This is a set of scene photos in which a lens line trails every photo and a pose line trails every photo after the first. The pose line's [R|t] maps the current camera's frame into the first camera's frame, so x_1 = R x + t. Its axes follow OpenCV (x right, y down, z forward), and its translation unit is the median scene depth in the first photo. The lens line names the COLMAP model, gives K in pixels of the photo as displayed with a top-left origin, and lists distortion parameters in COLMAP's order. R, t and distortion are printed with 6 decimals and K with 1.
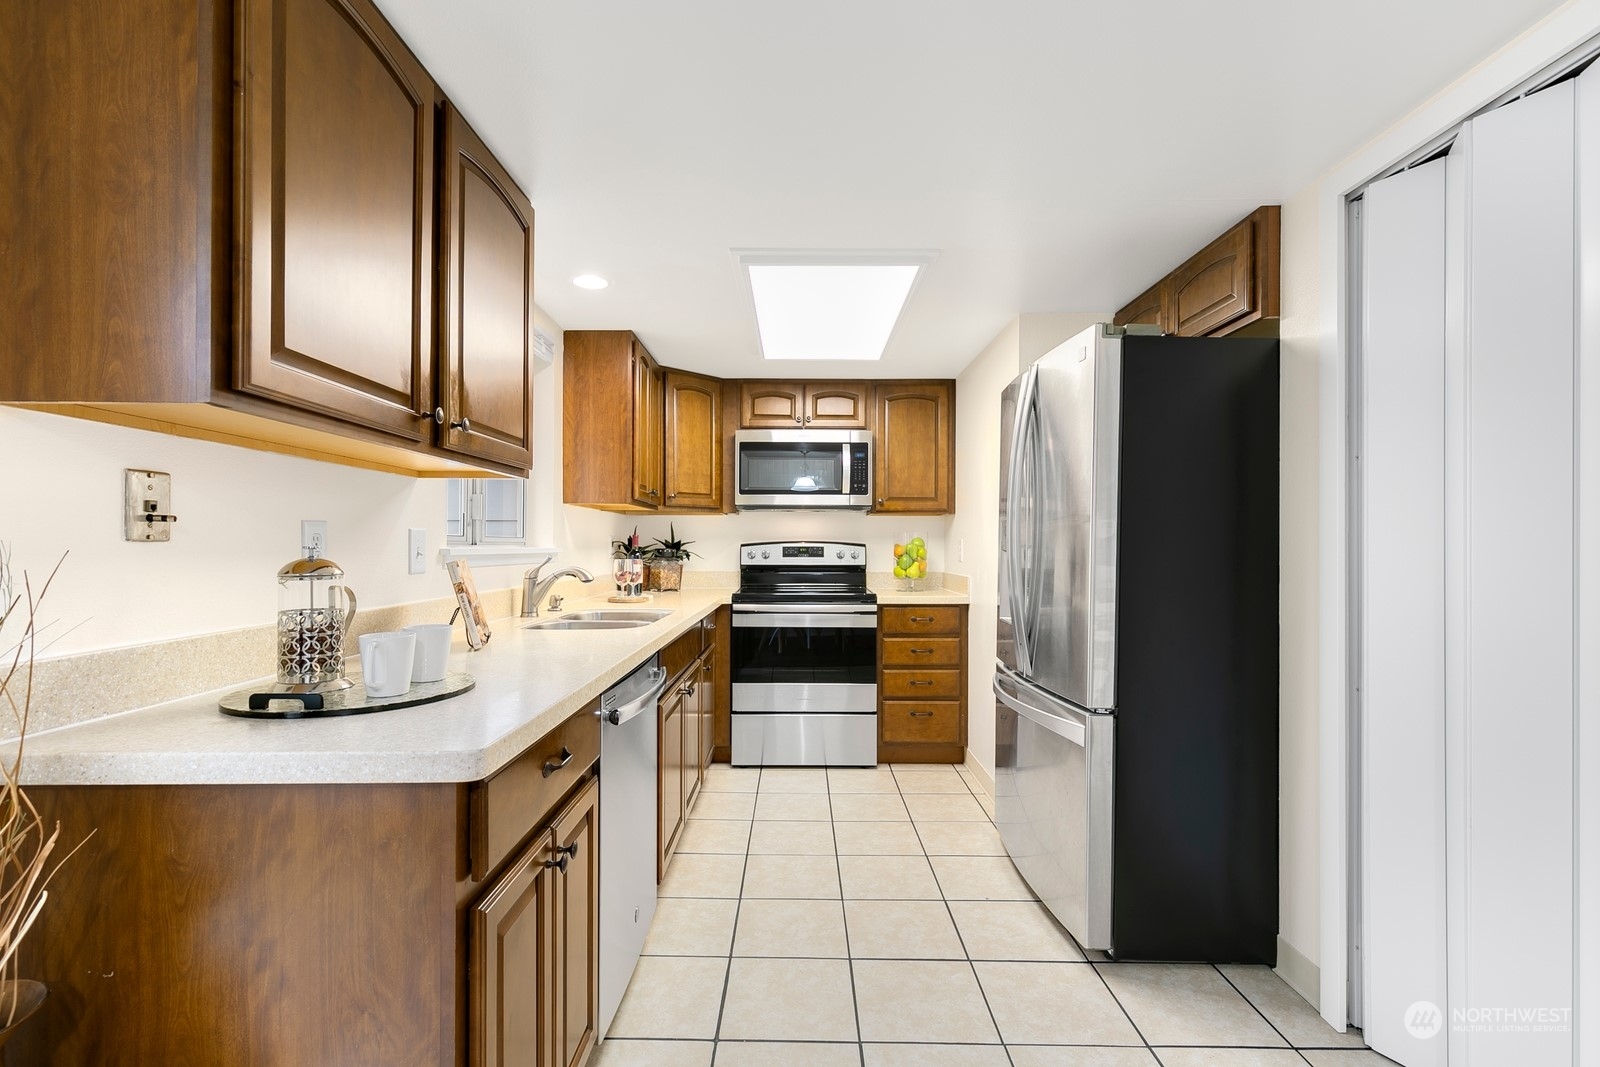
lens RADIAL K [[719.7, 0, 794.1], [0, 719.7, 543.0], [0, 0, 1]] dist [0.010384, -0.000438]
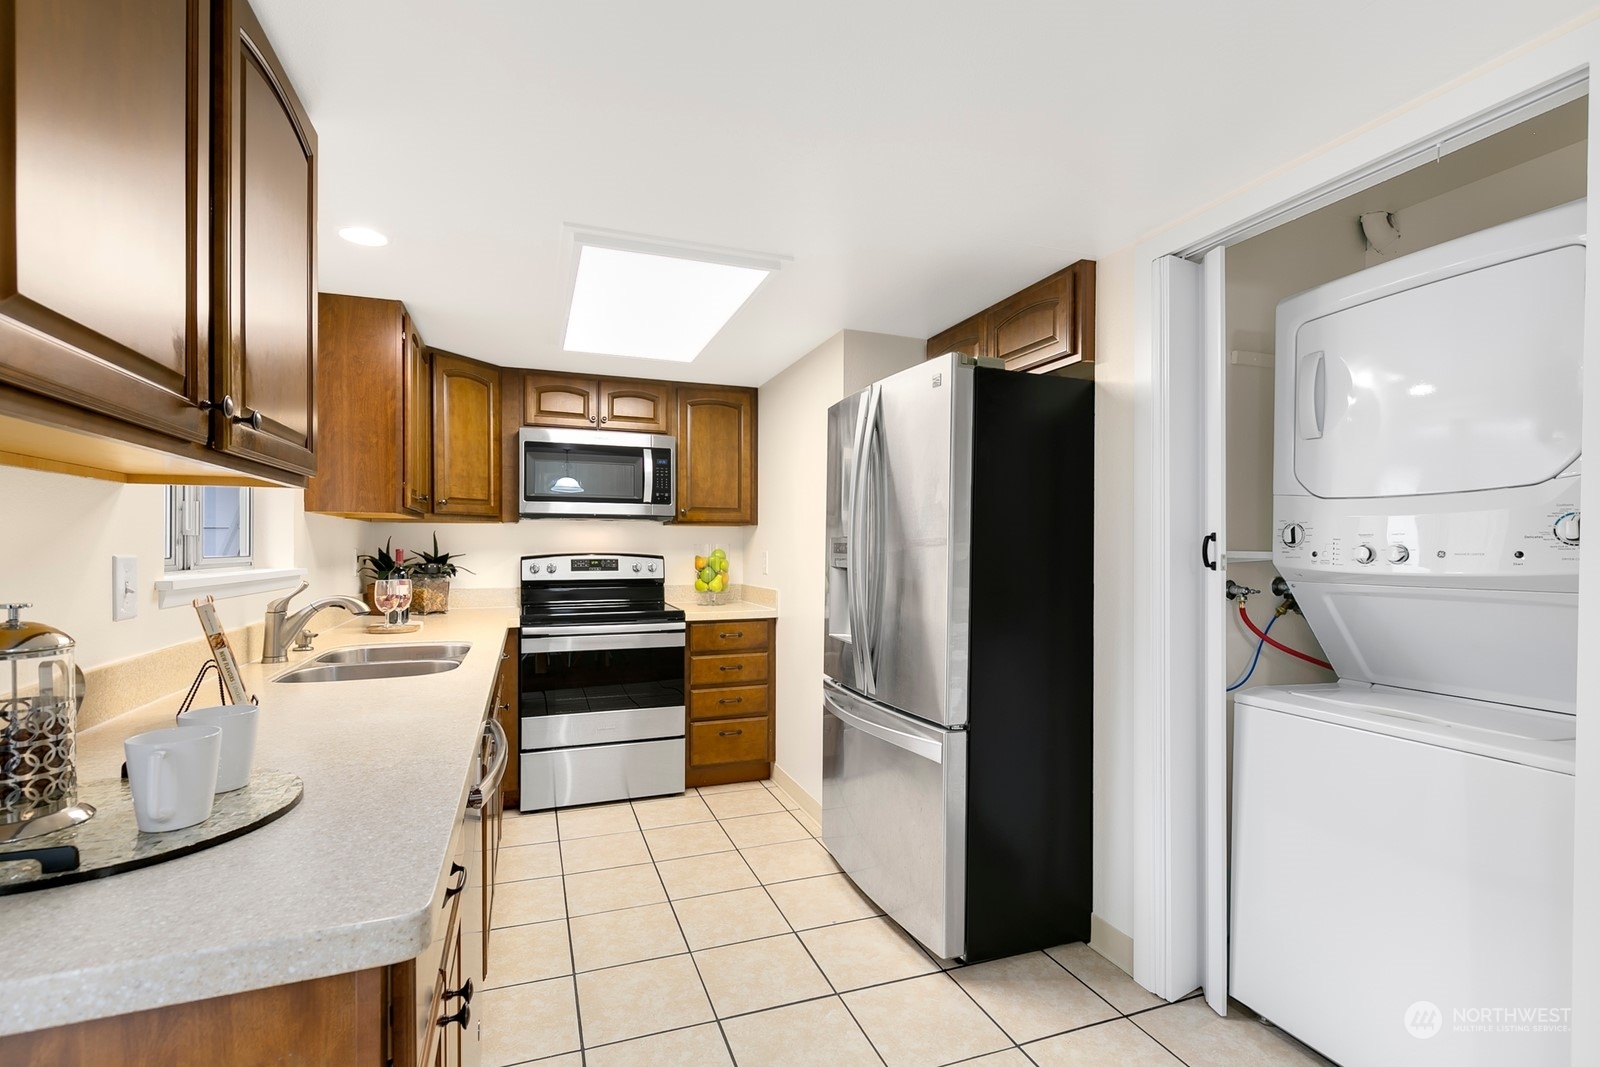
lens RADIAL K [[732.4, 0, 793.0], [0, 732.4, 550.2], [0, 0, 1]] dist [0.010970, -0.001165]
pose [[0.937808, -0.003362, 0.347137, -0.084801], [0.000365, 0.999962, 0.008699, -0.016425], [-0.347153, -0.008032, 0.937774, 0.051254]]
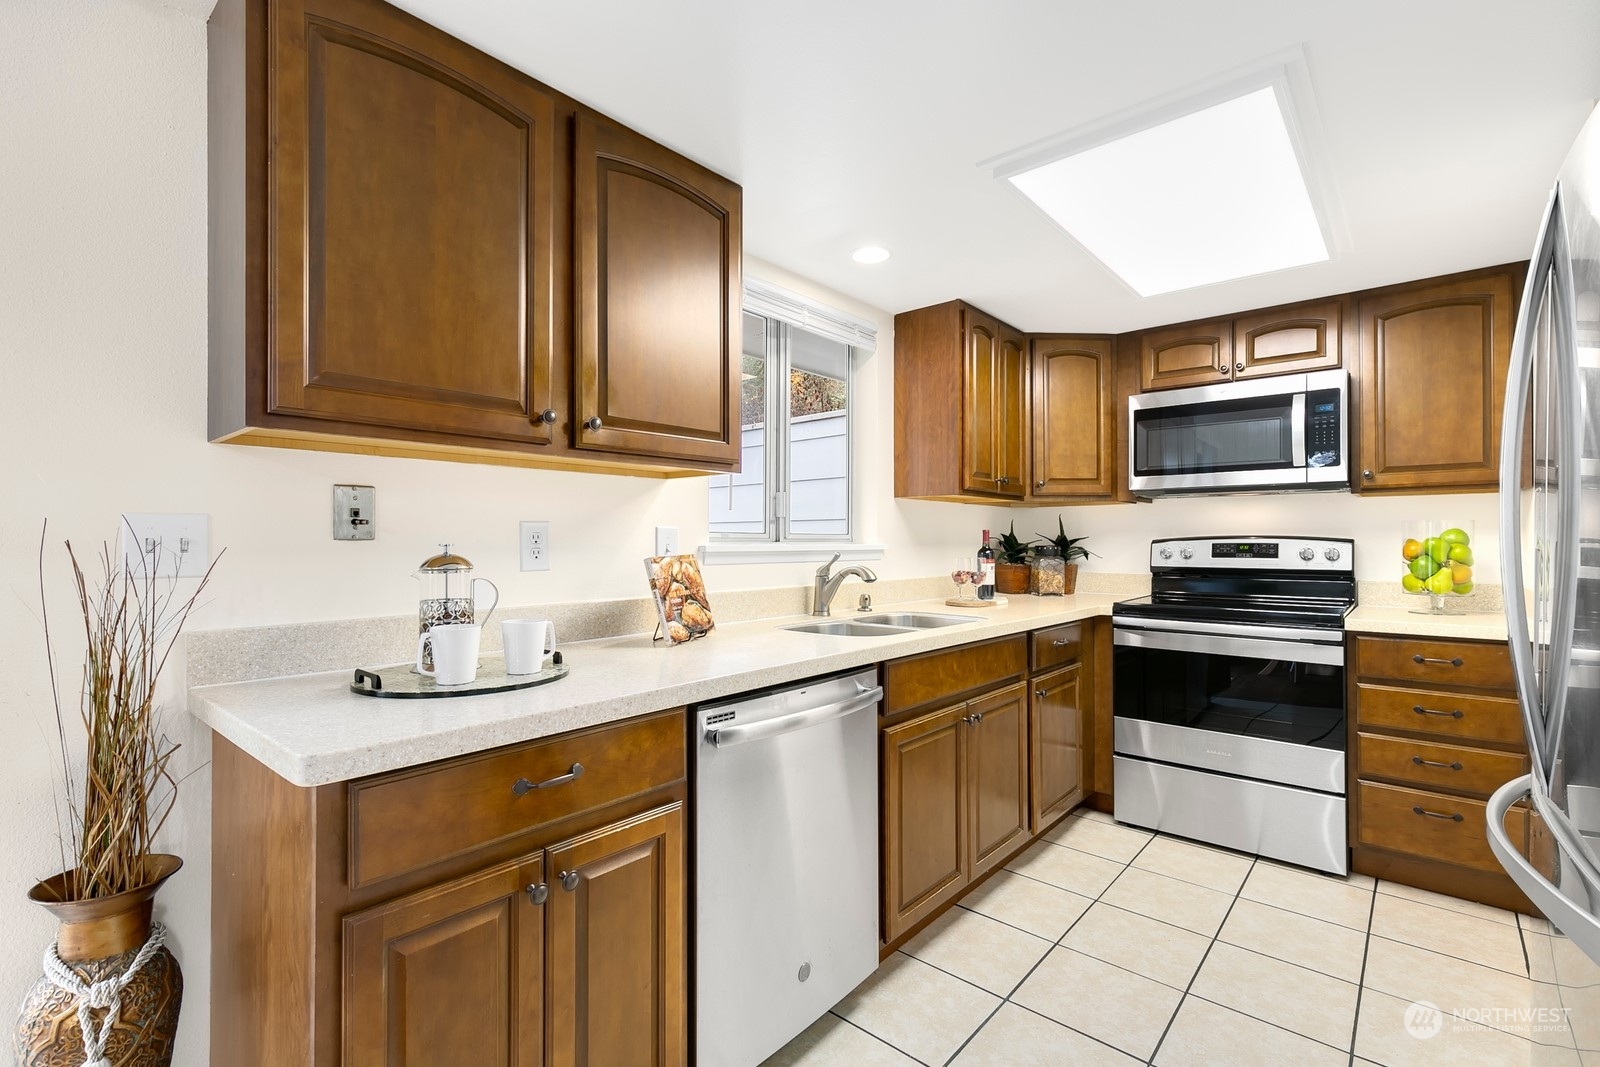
lens RADIAL K [[720.1, 0, 792.2], [0, 720.1, 536.5], [0, 0, 1]] dist [0.008103, -0.000384]
pose [[0.756793, -0.006761, -0.653620, 0.166162], [0.004102, 0.999976, -0.005594, 0.000540], [0.653642, 0.001553, 0.756802, 0.168306]]
